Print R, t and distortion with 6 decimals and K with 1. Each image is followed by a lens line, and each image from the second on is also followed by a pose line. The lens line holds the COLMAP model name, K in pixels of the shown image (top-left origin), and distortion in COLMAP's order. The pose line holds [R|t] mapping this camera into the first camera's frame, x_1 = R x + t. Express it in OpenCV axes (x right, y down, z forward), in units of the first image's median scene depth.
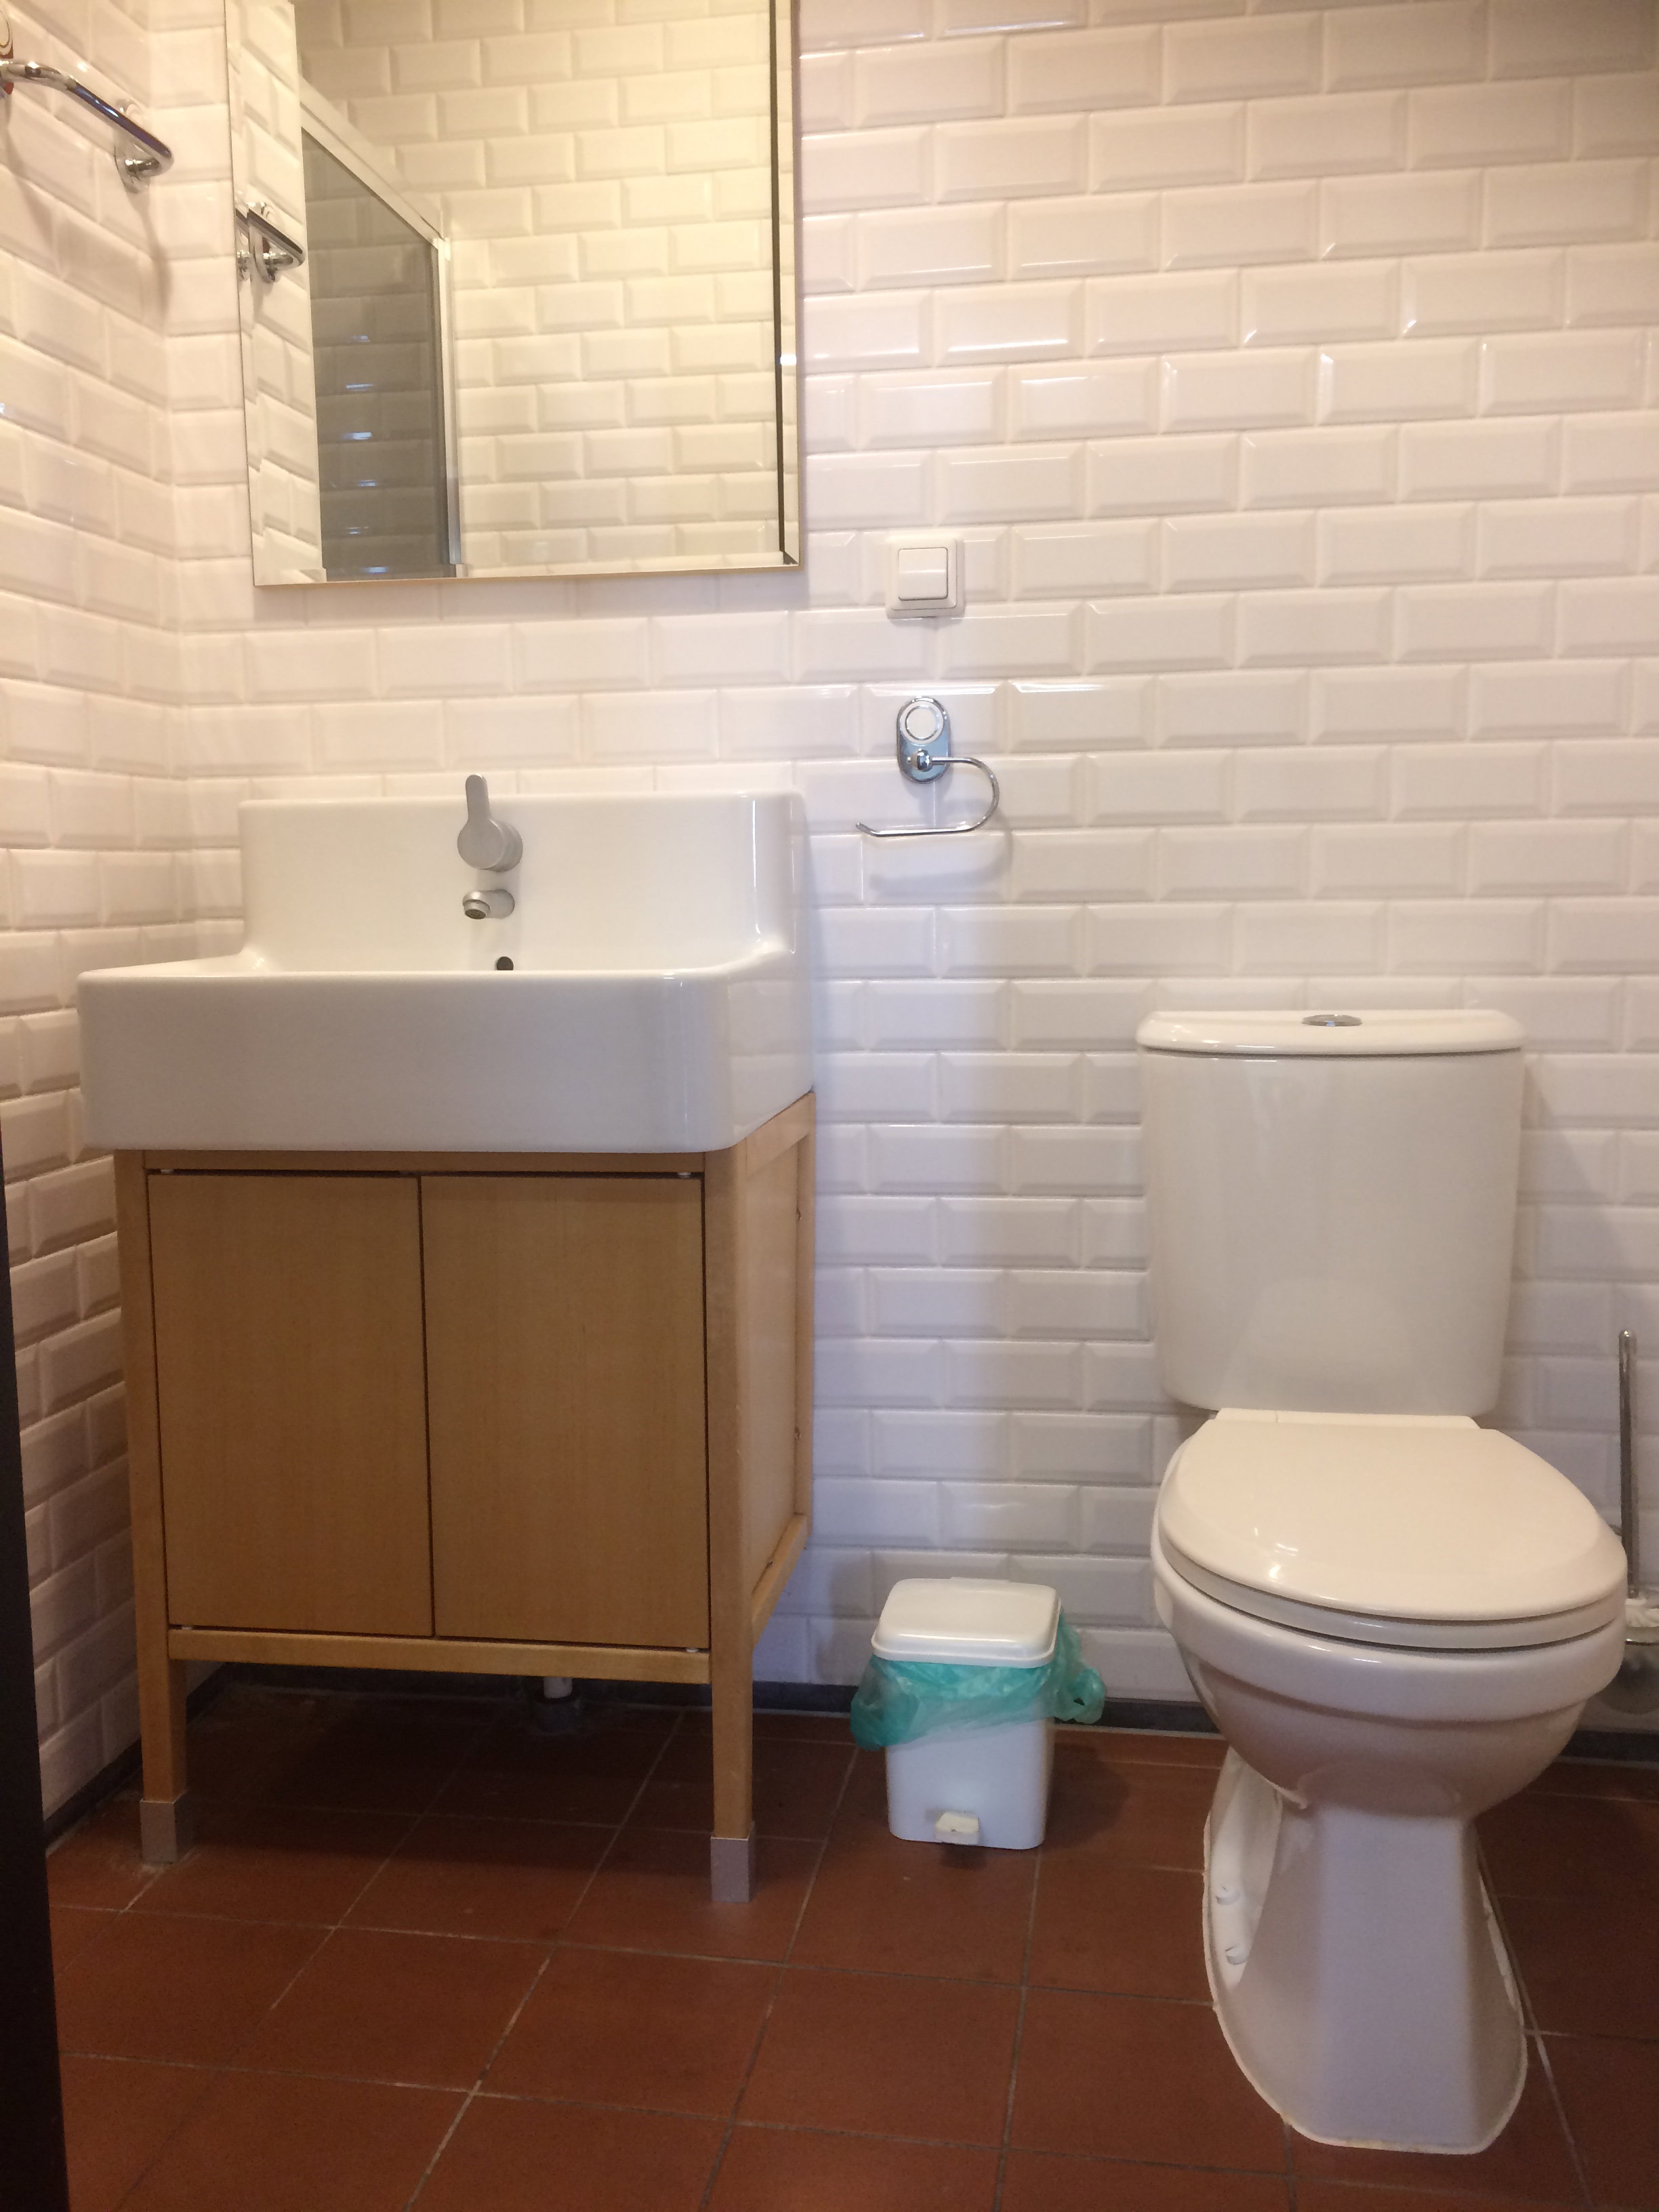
lens RADIAL K [[1900.3, 0, 828.3], [0, 1900.3, 1092.8], [0, 0, 1]] dist [0.087497, -0.111752]
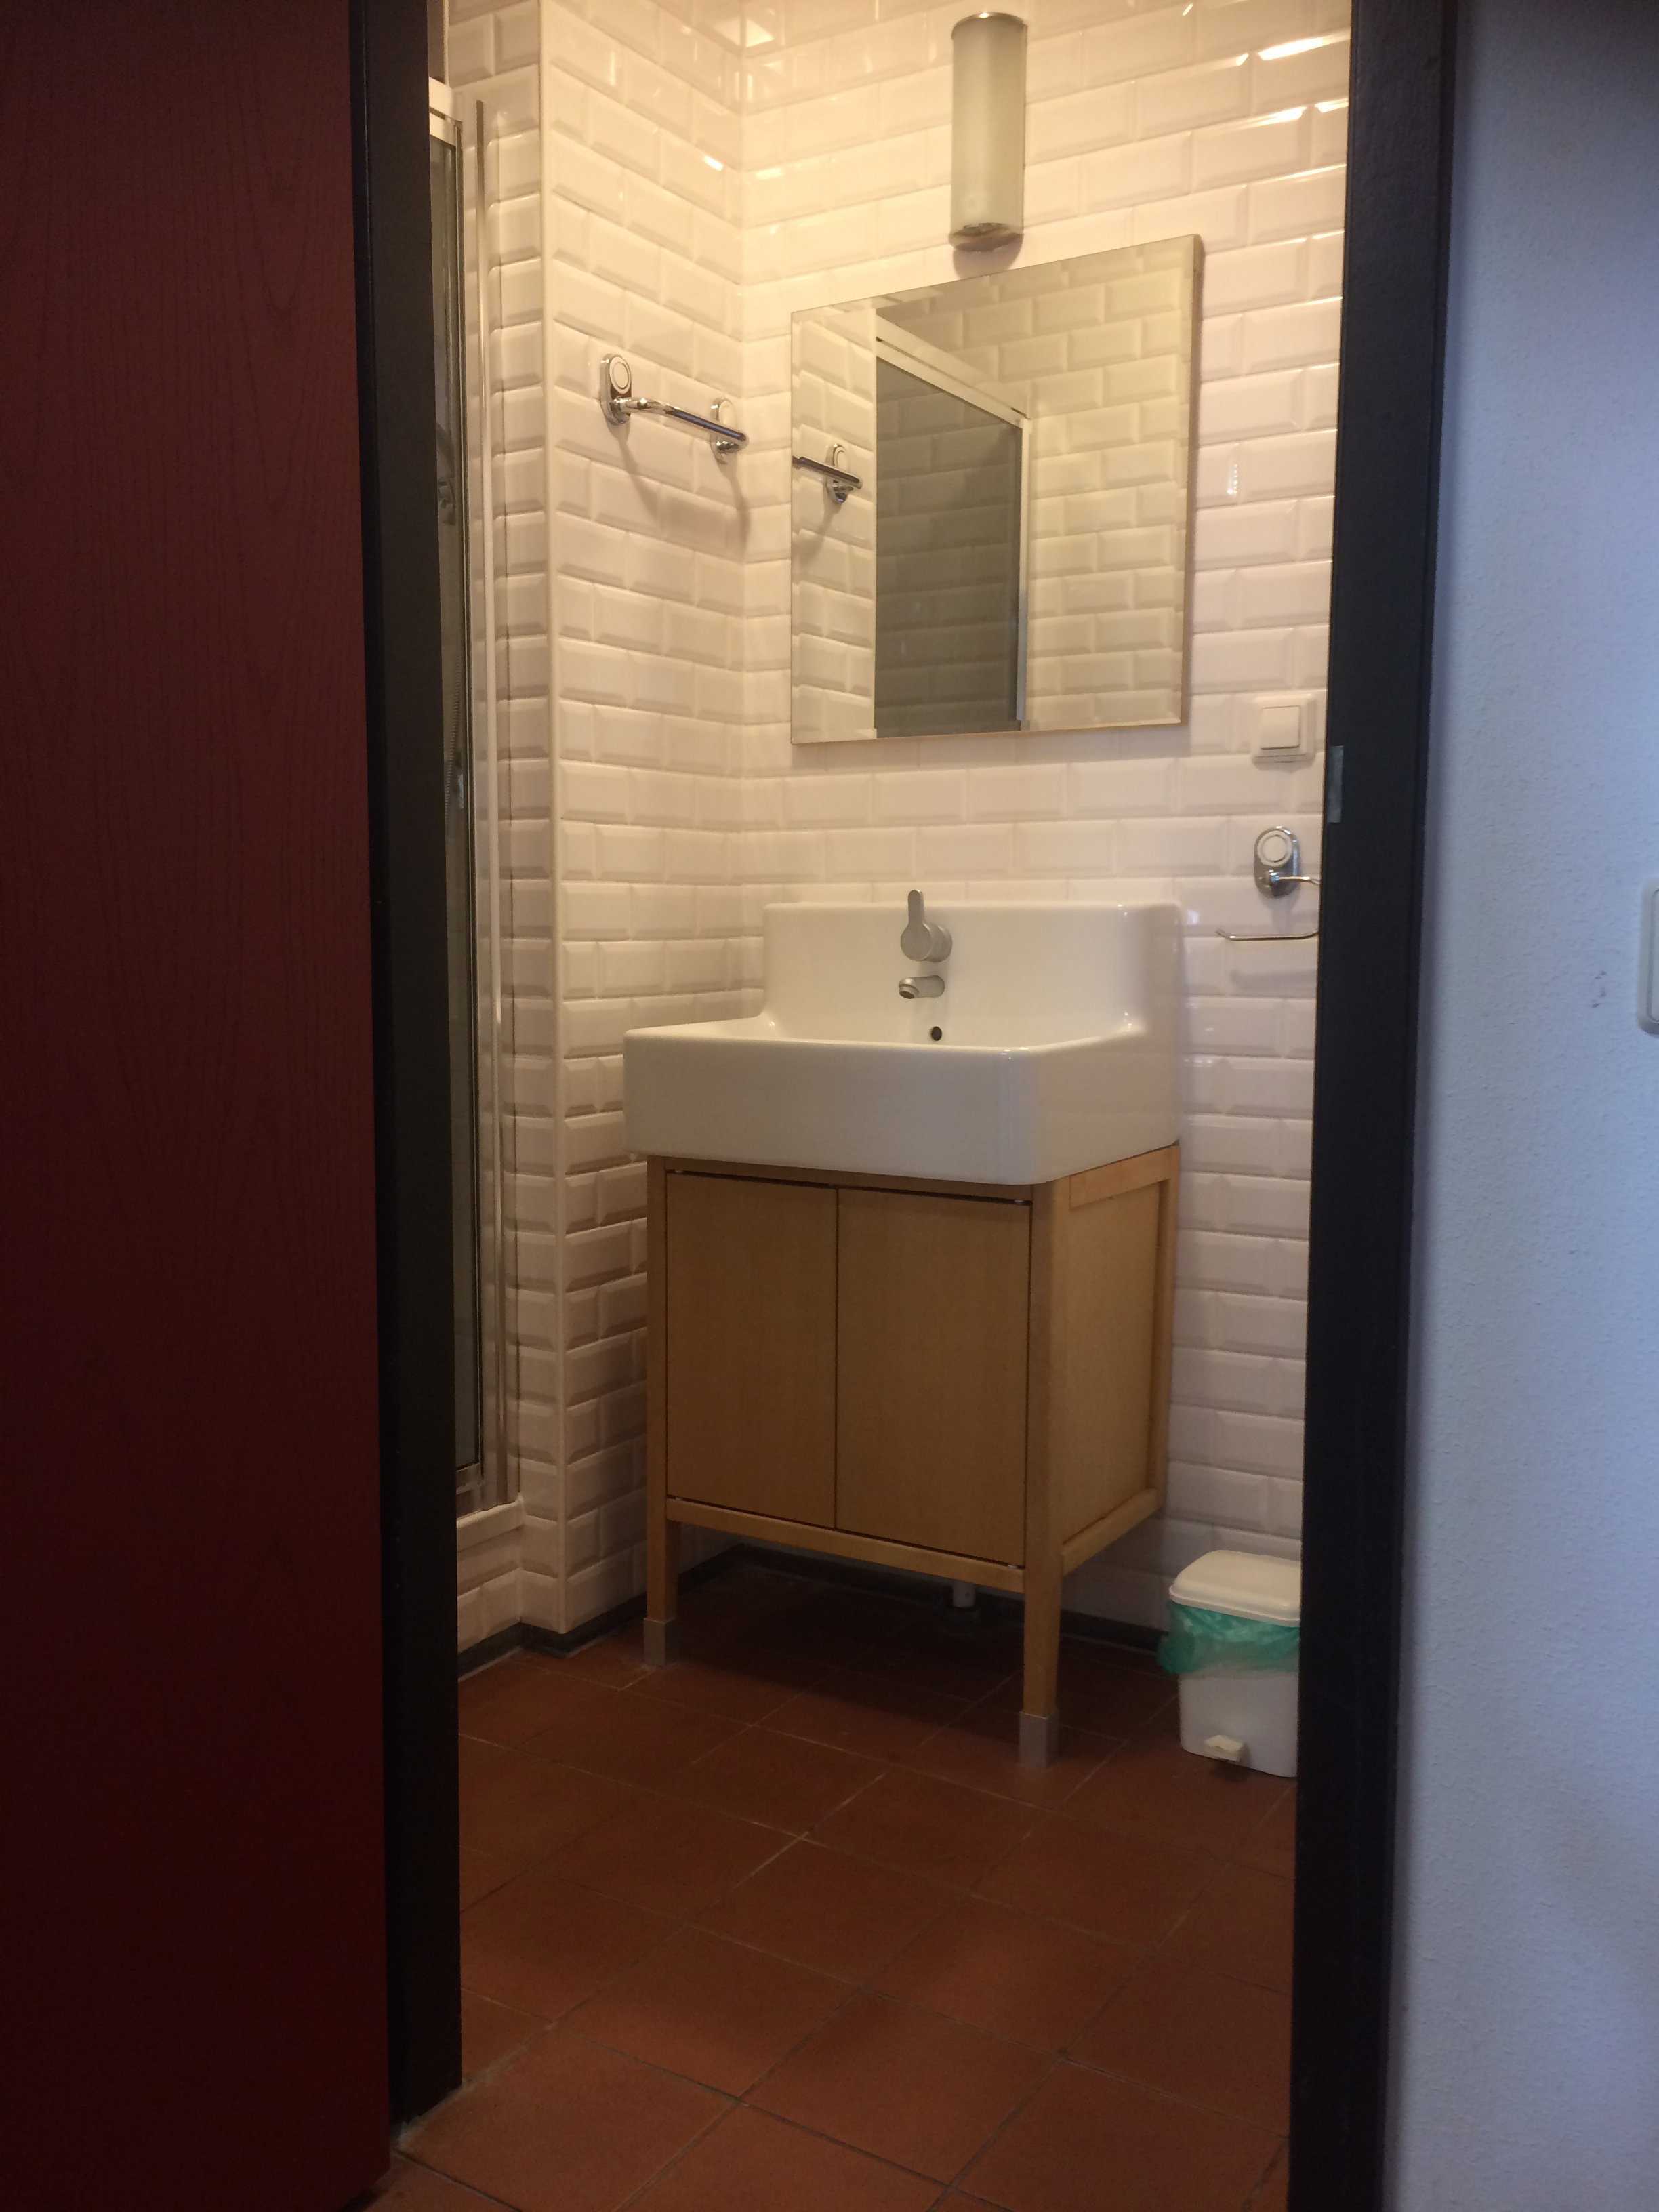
lens RADIAL K [[1894.7, 0, 835.2], [0, 1894.7, 1086.5], [0, 0, 1]] dist [0.079240, -0.104950]
pose [[0.926308, 0.052527, -0.373088, 0.248799], [-0.059054, 0.998236, -0.006077, -0.018005], [0.372111, 0.027662, 0.927776, -0.227574]]
